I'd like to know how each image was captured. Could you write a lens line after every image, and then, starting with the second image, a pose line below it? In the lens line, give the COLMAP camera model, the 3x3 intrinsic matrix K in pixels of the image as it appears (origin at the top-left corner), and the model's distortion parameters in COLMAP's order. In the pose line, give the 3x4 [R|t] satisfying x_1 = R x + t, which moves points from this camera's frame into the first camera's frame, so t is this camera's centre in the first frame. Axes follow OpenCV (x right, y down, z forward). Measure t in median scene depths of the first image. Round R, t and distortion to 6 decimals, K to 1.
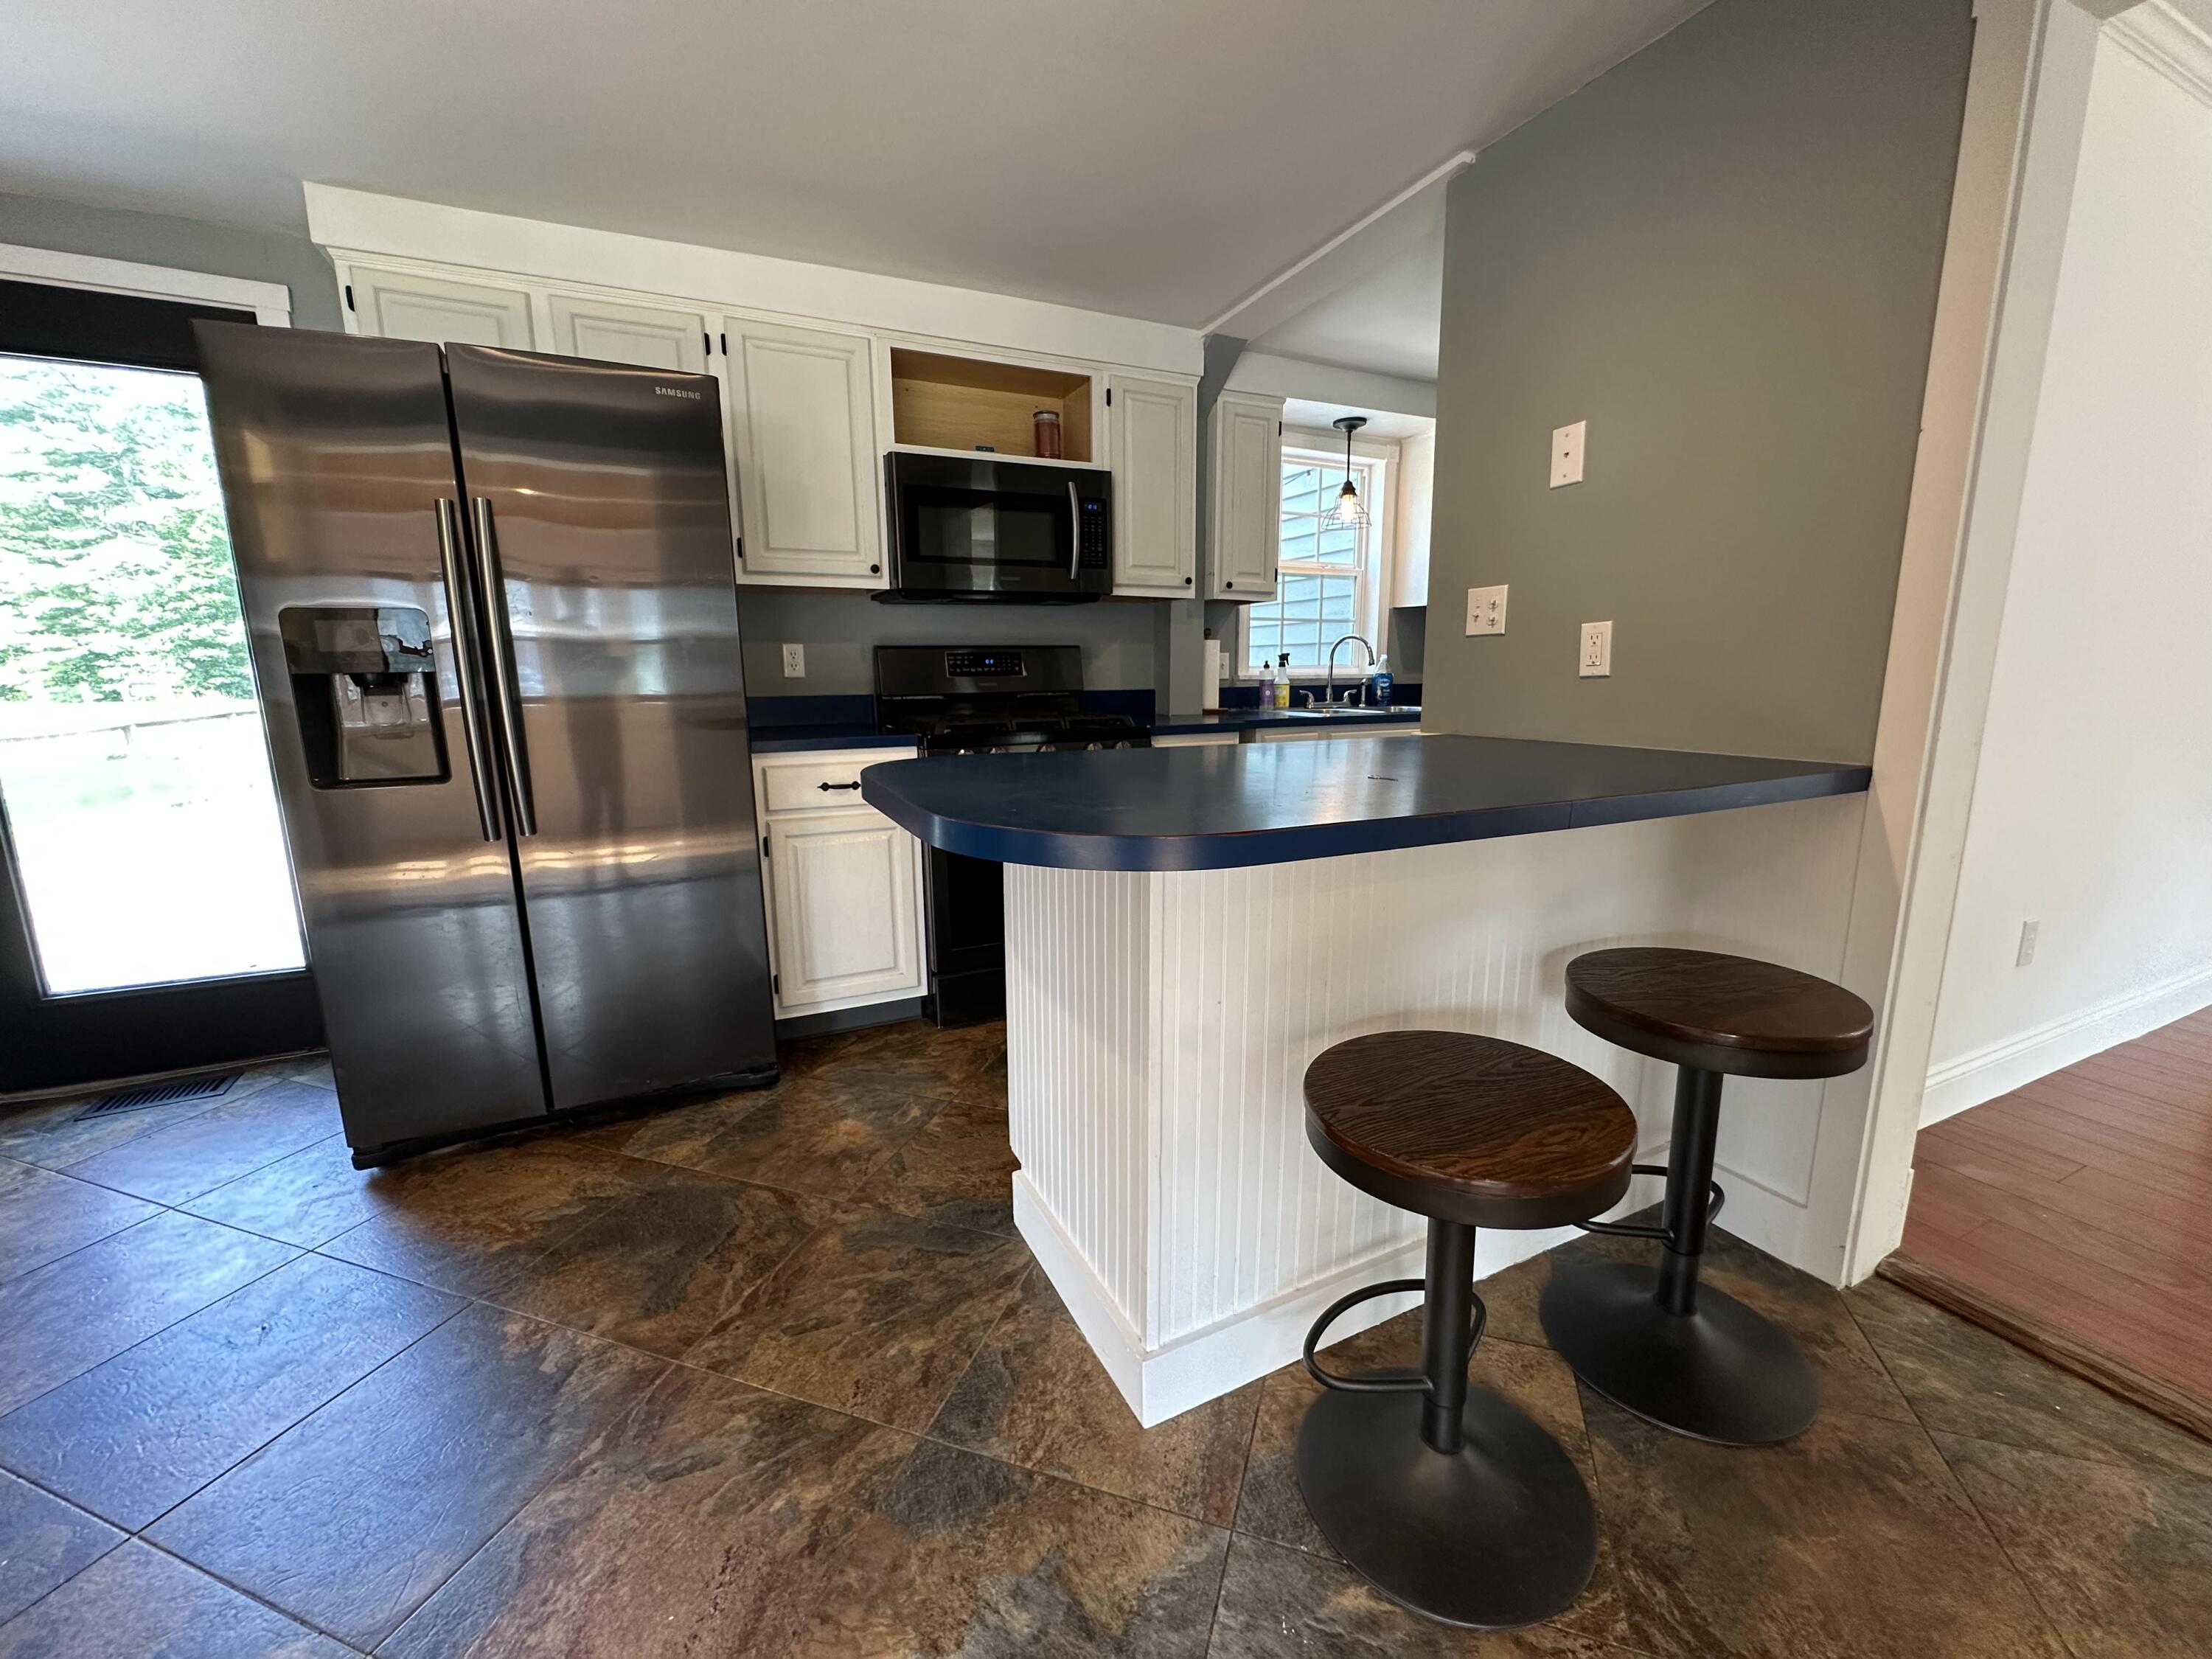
lens RADIAL K [[895.6, 0, 1106.0], [0, 895.6, 829.5], [0, 0, 1]] dist [0.001030, 0.000339]
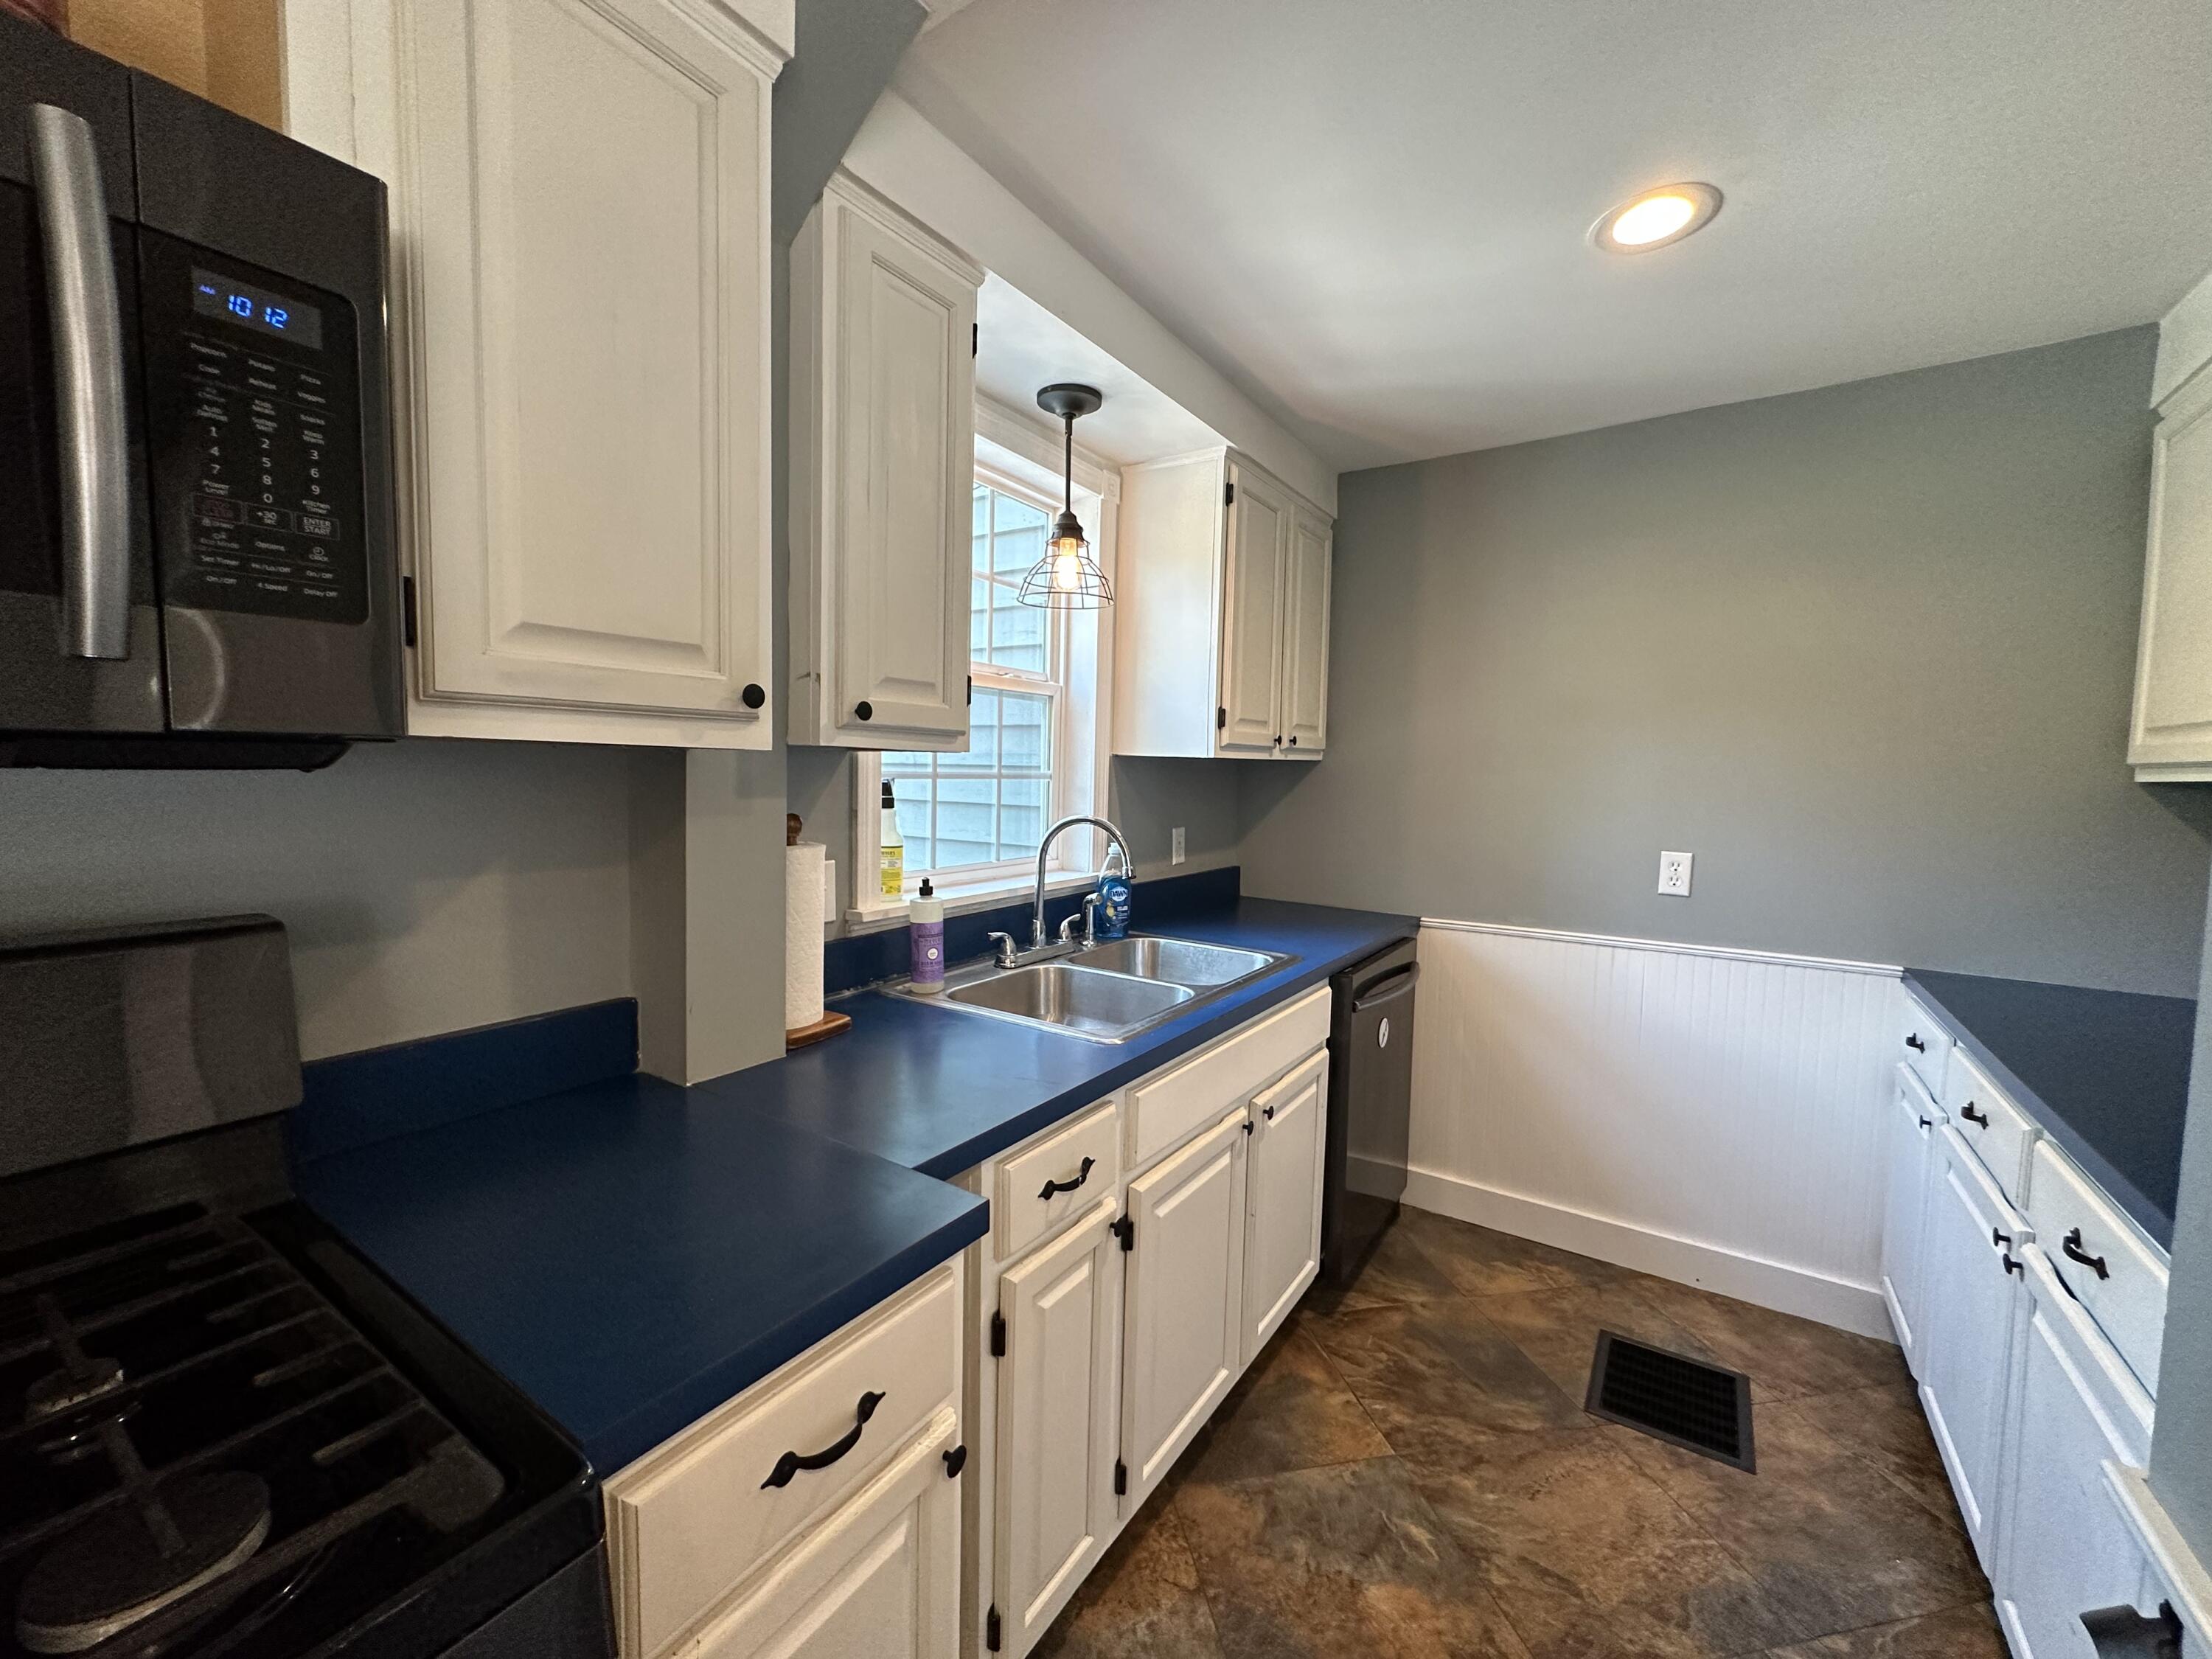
lens RADIAL K [[895.6, 0, 1106.0], [0, 895.6, 829.5], [0, 0, 1]] dist [0.001030, 0.000339]
pose [[0.864670, -0.007187, 0.502290, 0.037936], [0.058330, 0.994570, -0.086182, -0.177130], [-0.498943, 0.103817, 0.860394, 0.606488]]
